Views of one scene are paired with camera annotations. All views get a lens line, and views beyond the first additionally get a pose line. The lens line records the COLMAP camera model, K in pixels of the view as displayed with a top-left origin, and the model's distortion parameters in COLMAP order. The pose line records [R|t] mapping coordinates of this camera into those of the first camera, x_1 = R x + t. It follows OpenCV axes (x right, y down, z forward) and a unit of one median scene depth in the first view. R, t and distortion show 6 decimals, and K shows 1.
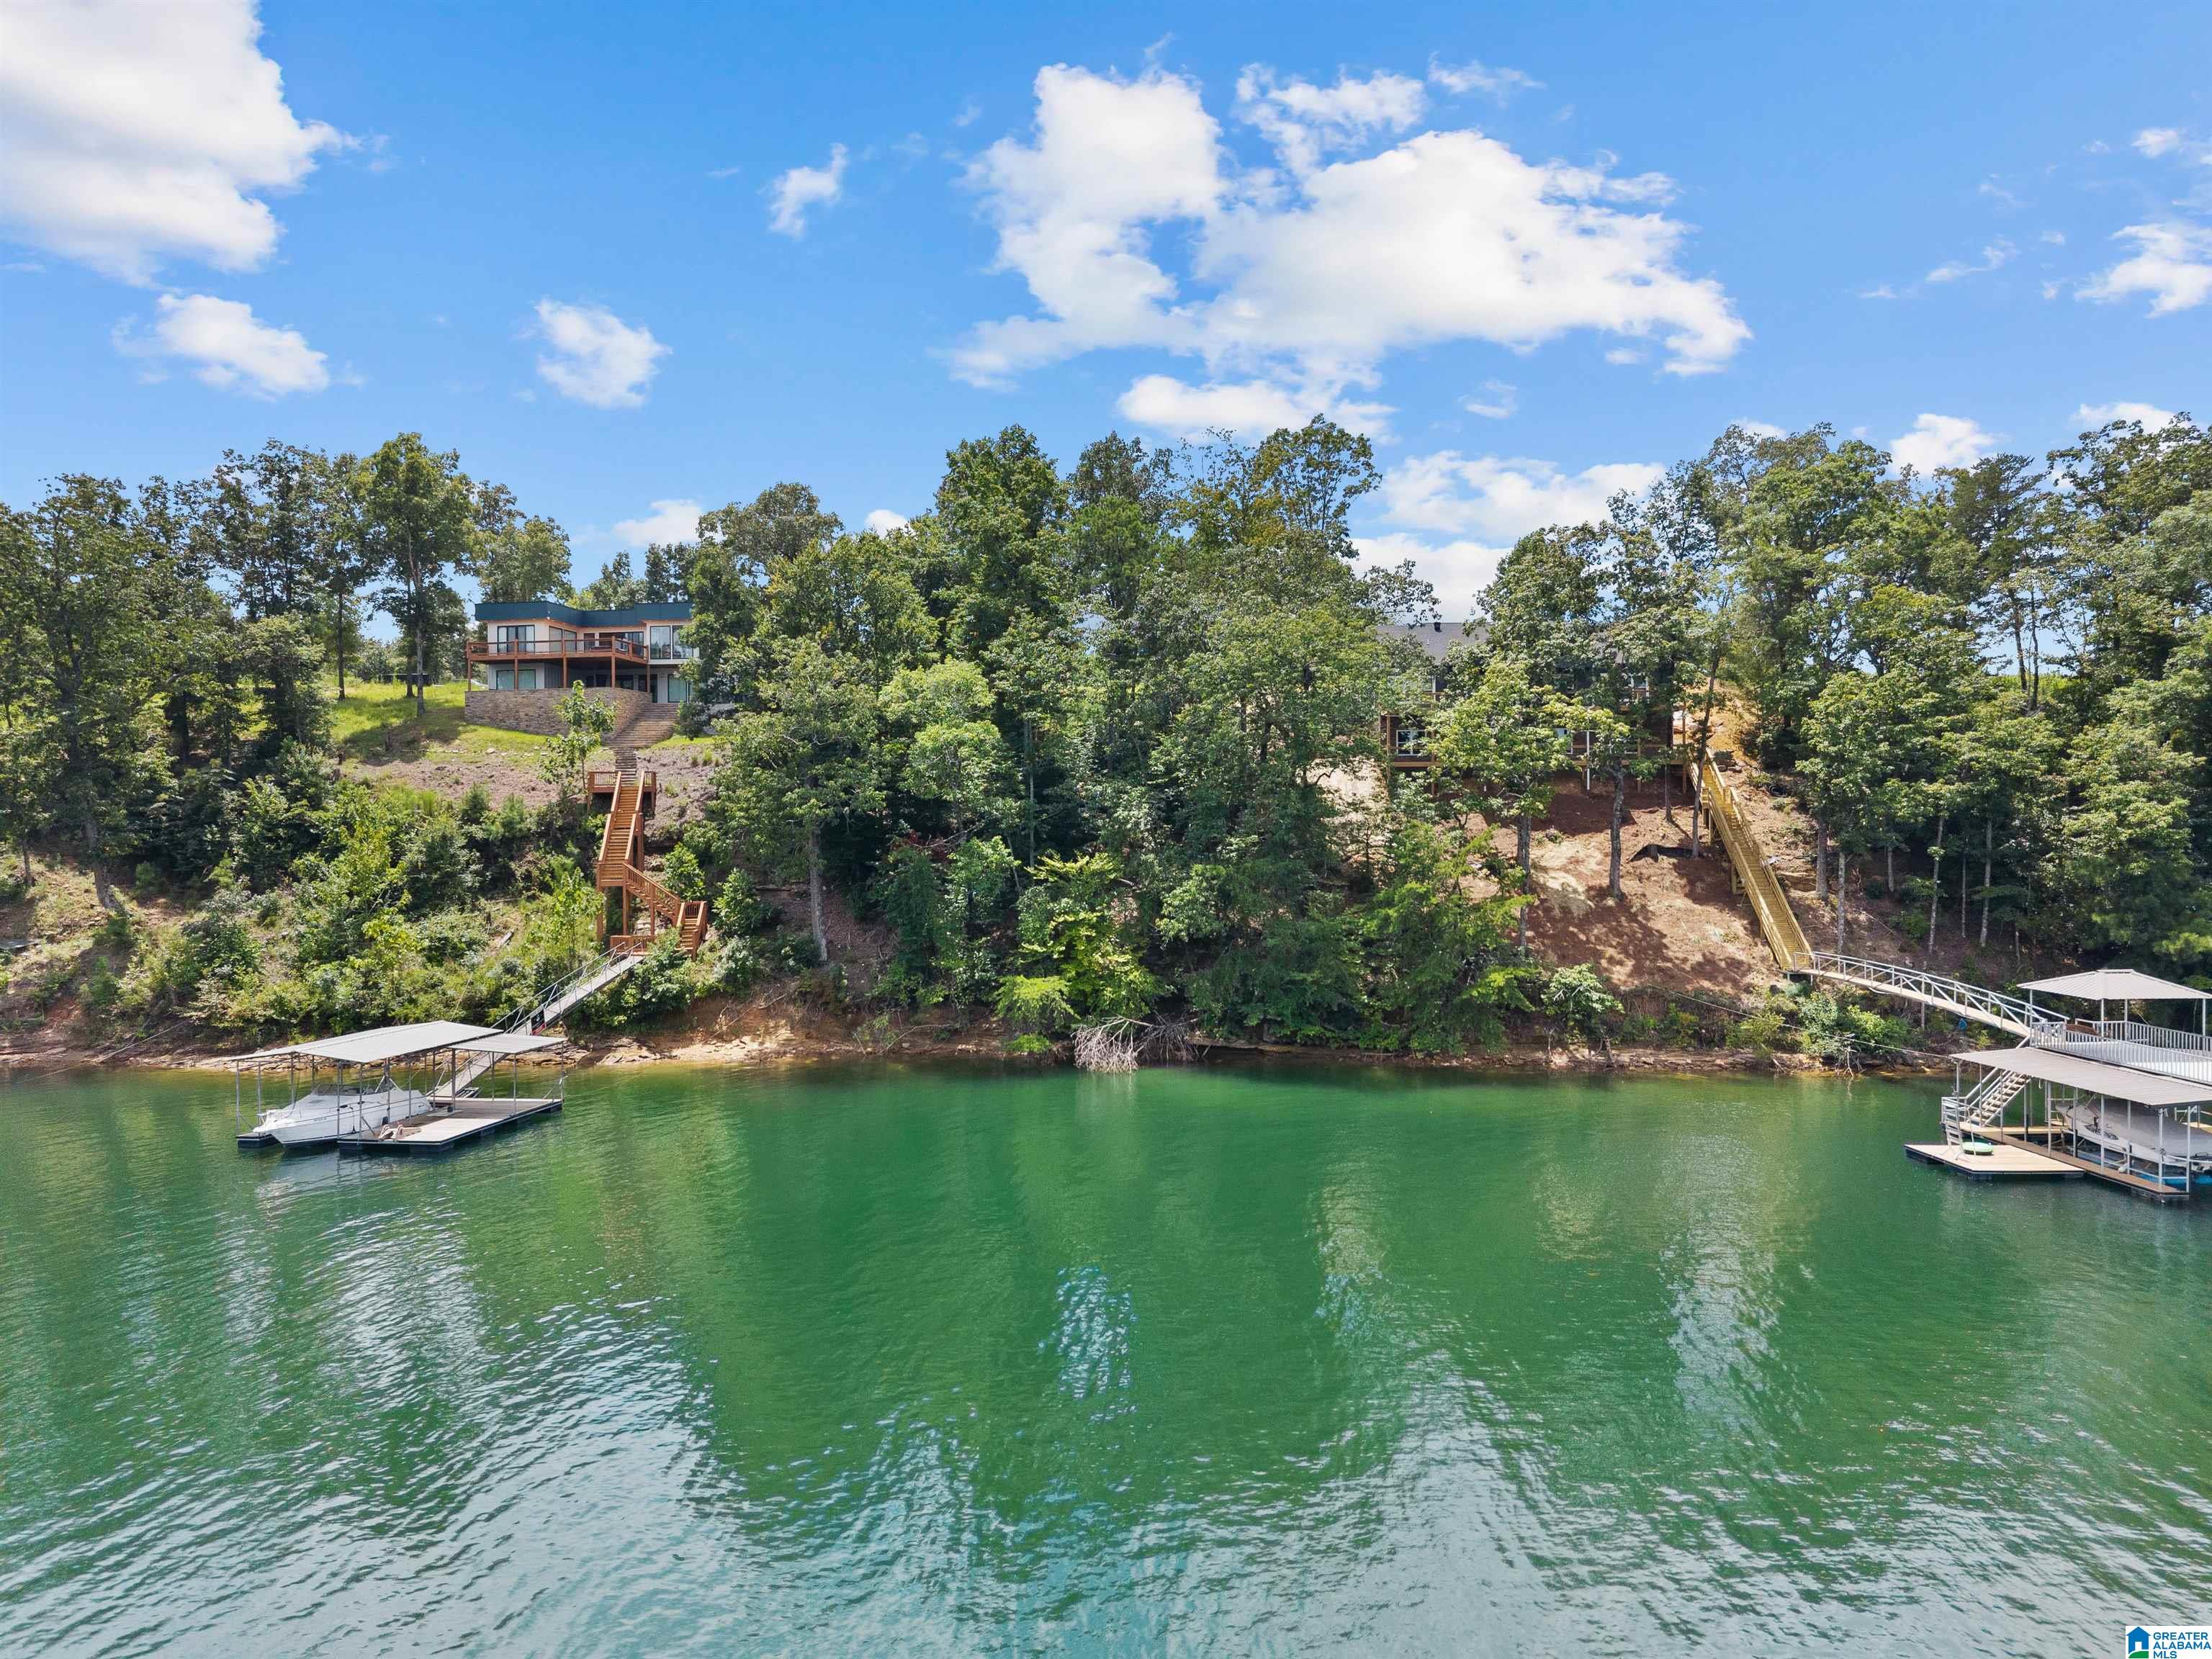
lens RADIAL K [[1497.5, 0, 1118.9], [0, 1497.5, 830.9], [0, 0, 1]] dist [0.000179, -0.001558]
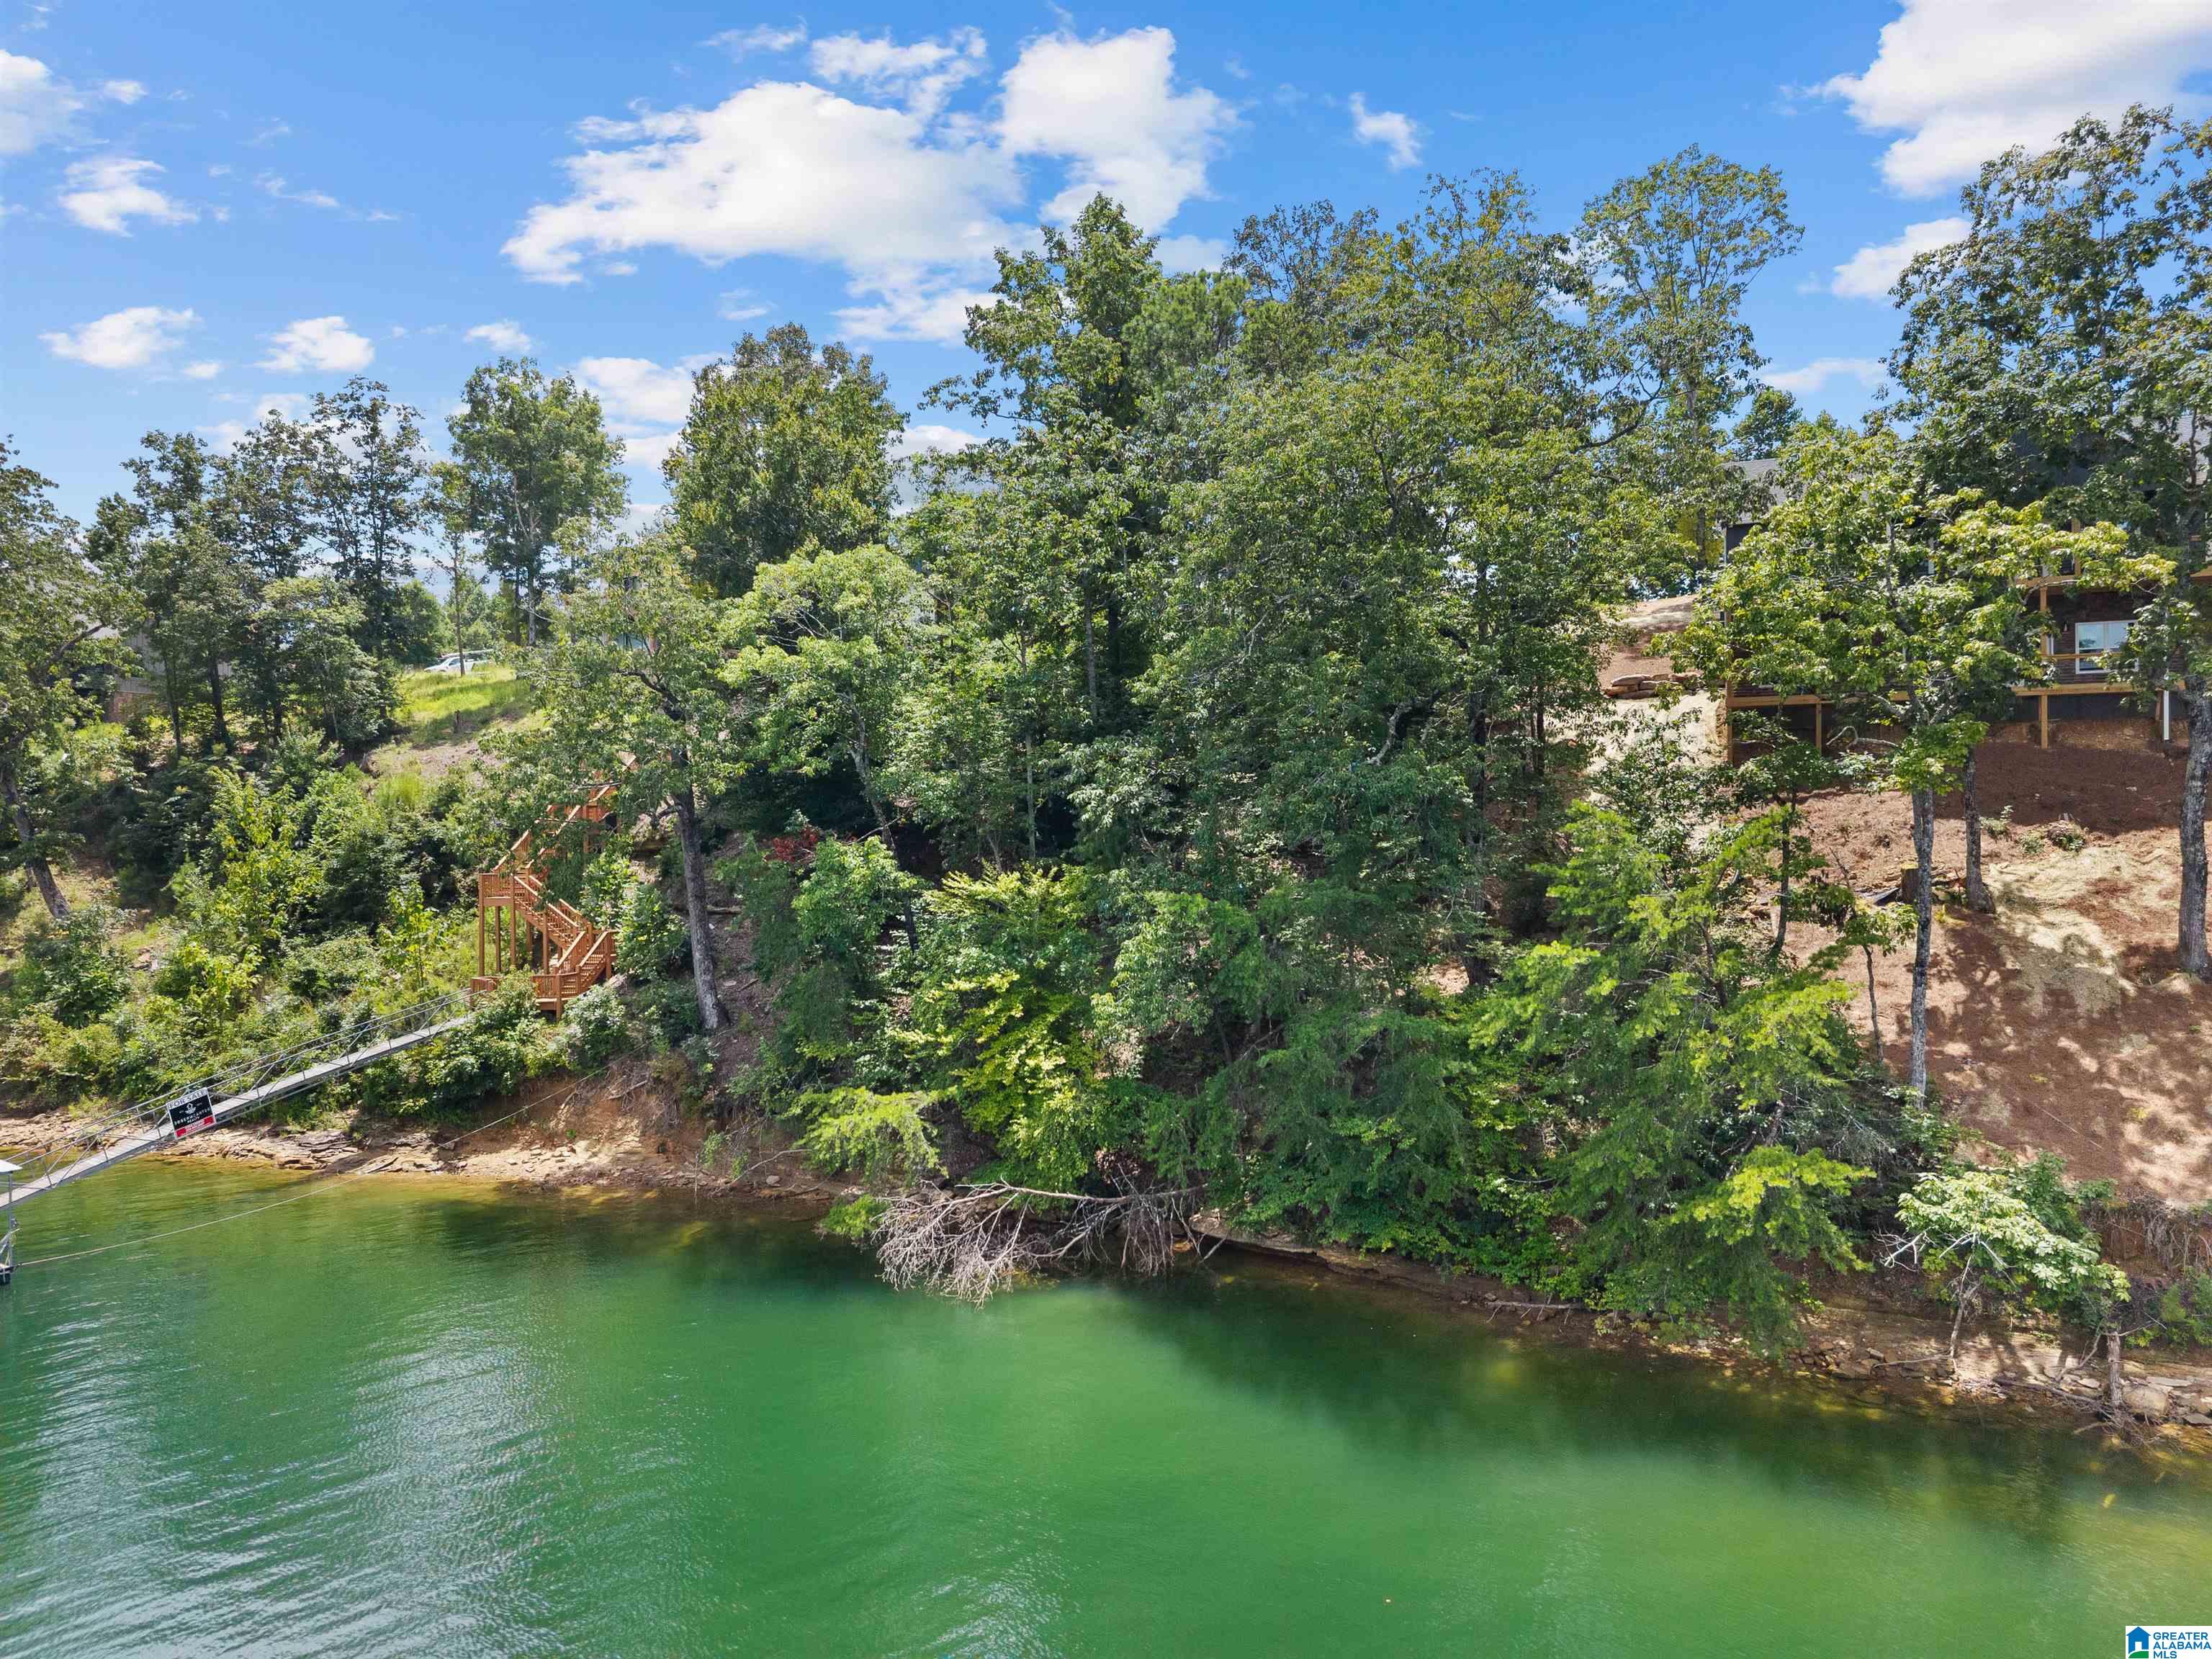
lens RADIAL K [[1497.5, 0, 1111.8], [0, 1497.5, 832.5], [0, 0, 1]] dist [0.000179, -0.001558]
pose [[0.917176, -0.001020, -0.398480, 0.220926], [0.001589, 0.999998, 0.001097, 0.001484], [0.398478, -0.001640, 0.917176, 0.479053]]
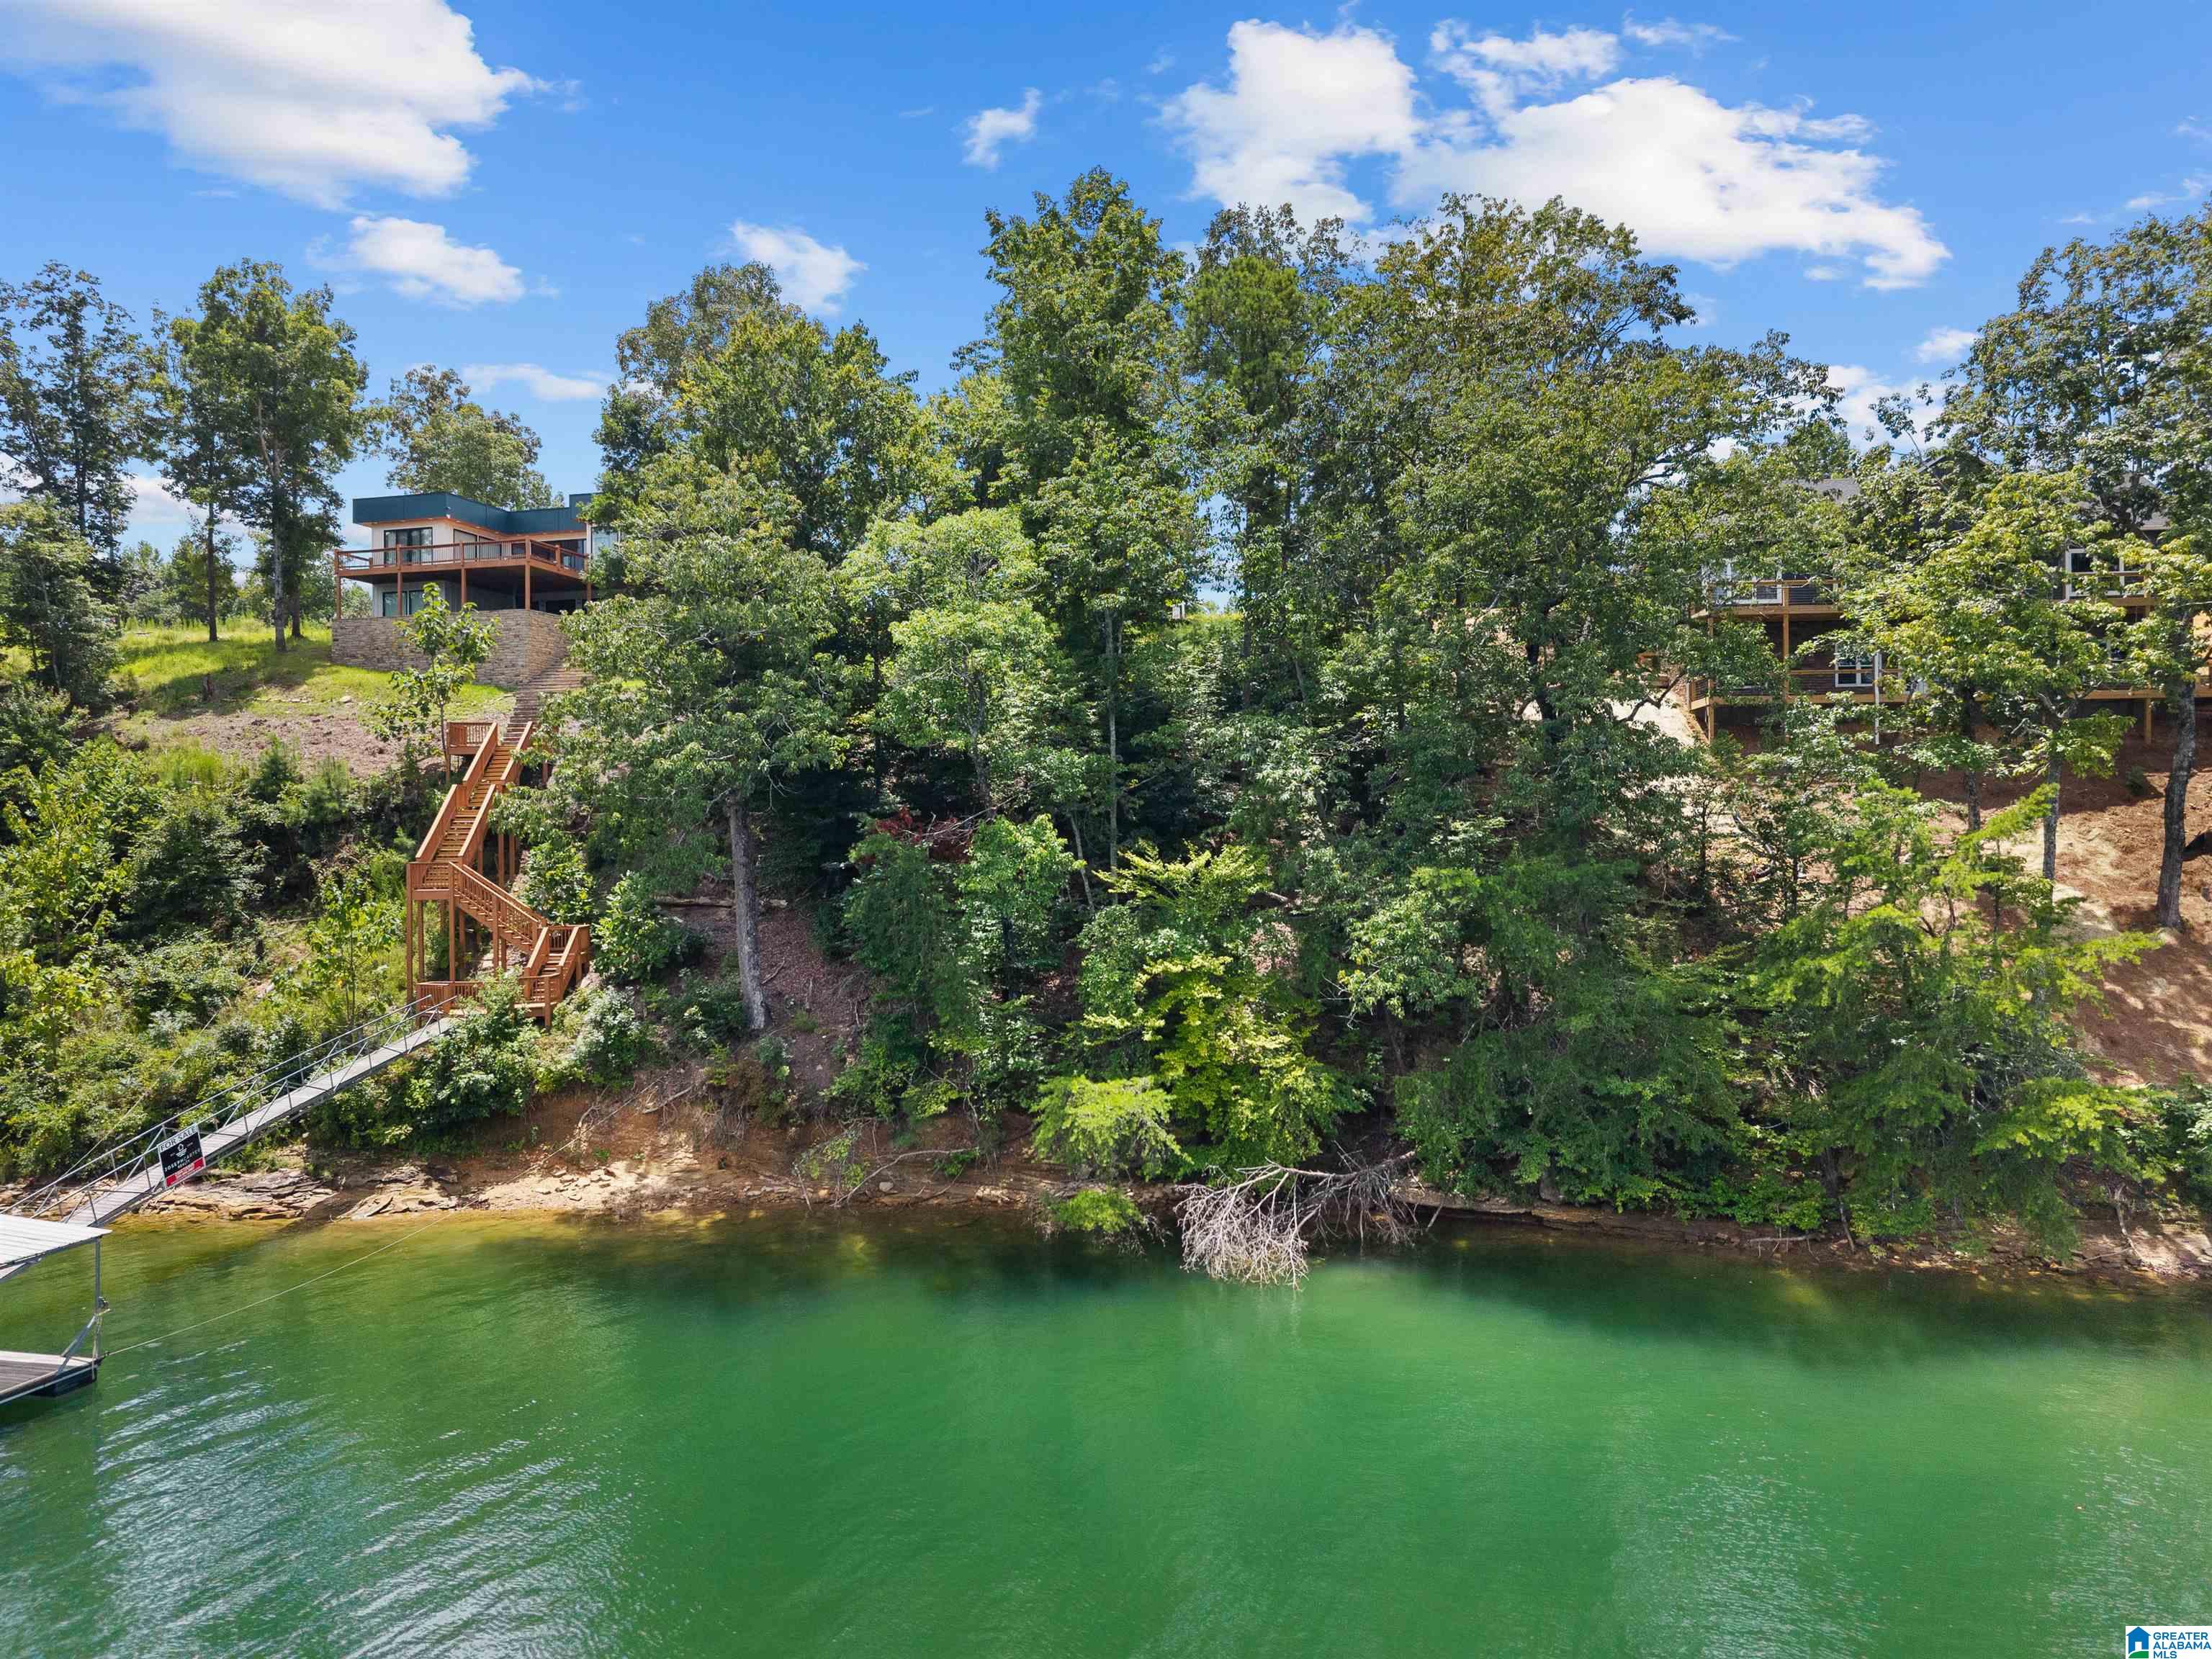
lens RADIAL K [[1497.5, 0, 1103.5], [0, 1497.5, 833.4], [0, 0, 1]] dist [0.000179, -0.001558]
pose [[0.995498, -0.000392, -0.094778, -0.006860], [0.000600, 0.999997, 0.002162, 0.008768], [0.094777, -0.002209, 0.995496, 0.431220]]
